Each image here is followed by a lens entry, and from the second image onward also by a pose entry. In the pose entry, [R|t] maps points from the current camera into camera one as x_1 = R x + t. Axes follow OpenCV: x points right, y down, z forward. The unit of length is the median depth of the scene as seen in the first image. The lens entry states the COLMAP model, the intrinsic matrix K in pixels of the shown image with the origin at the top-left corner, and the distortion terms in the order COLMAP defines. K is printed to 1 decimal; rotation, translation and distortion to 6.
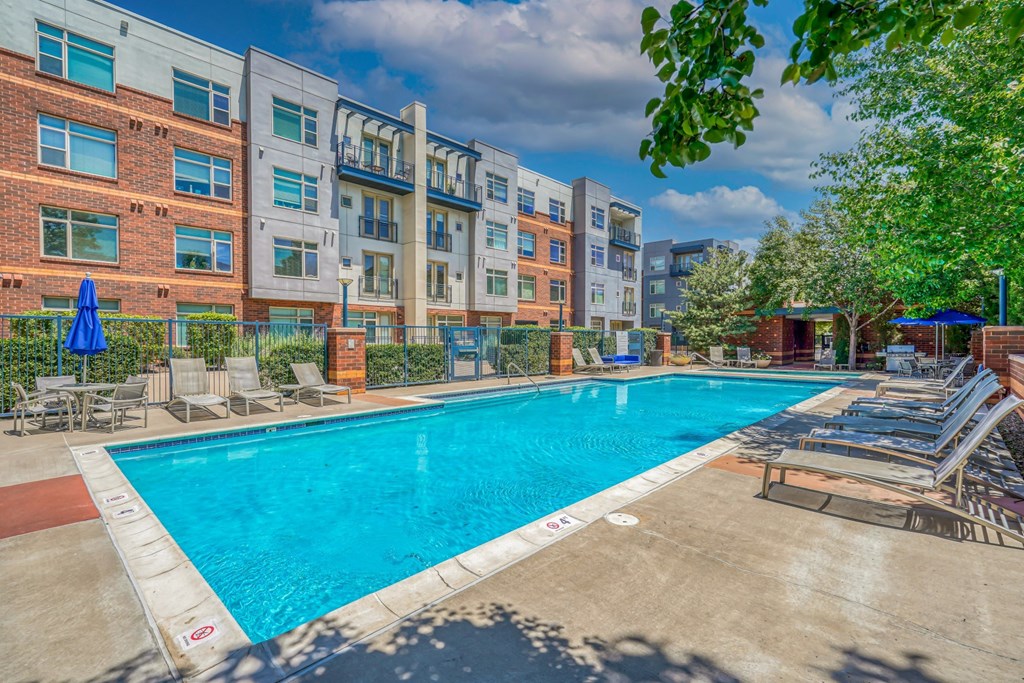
lens RADIAL K [[472.3, 0, 539.1], [0, 472.3, 341.8], [0, 0, 1]] dist [0.001441, 0.000464]
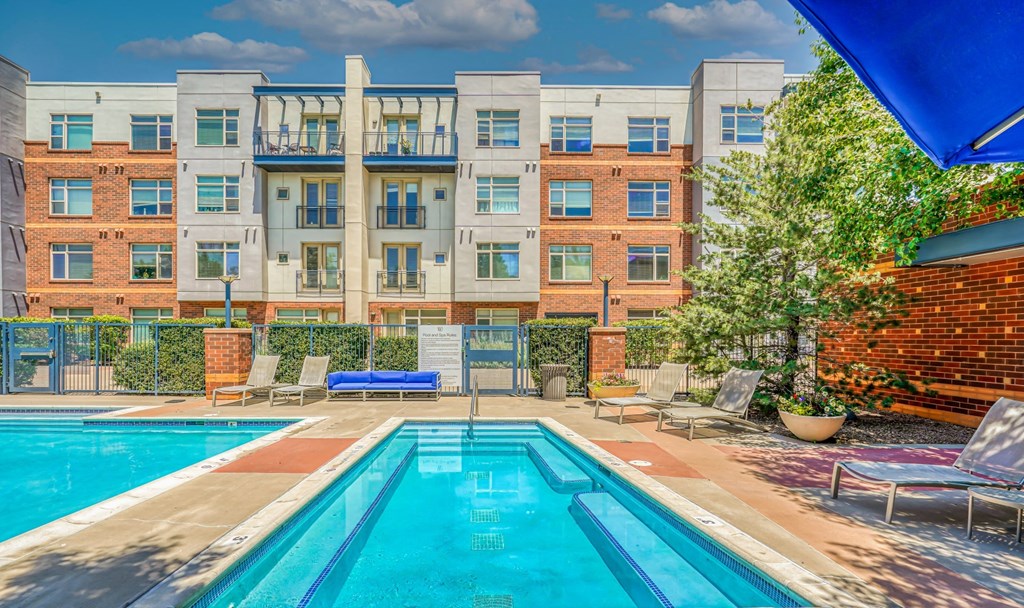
lens RADIAL K [[486.1, 0, 509.8], [0, 486.1, 343.6], [0, 0, 1]] dist [-0.001484, -0.000045]
pose [[0.665983, 0.008523, -0.745918, 0.617703], [-0.008780, 0.999955, 0.003586, -0.003425], [0.745915, 0.004161, 0.666028, 0.684679]]
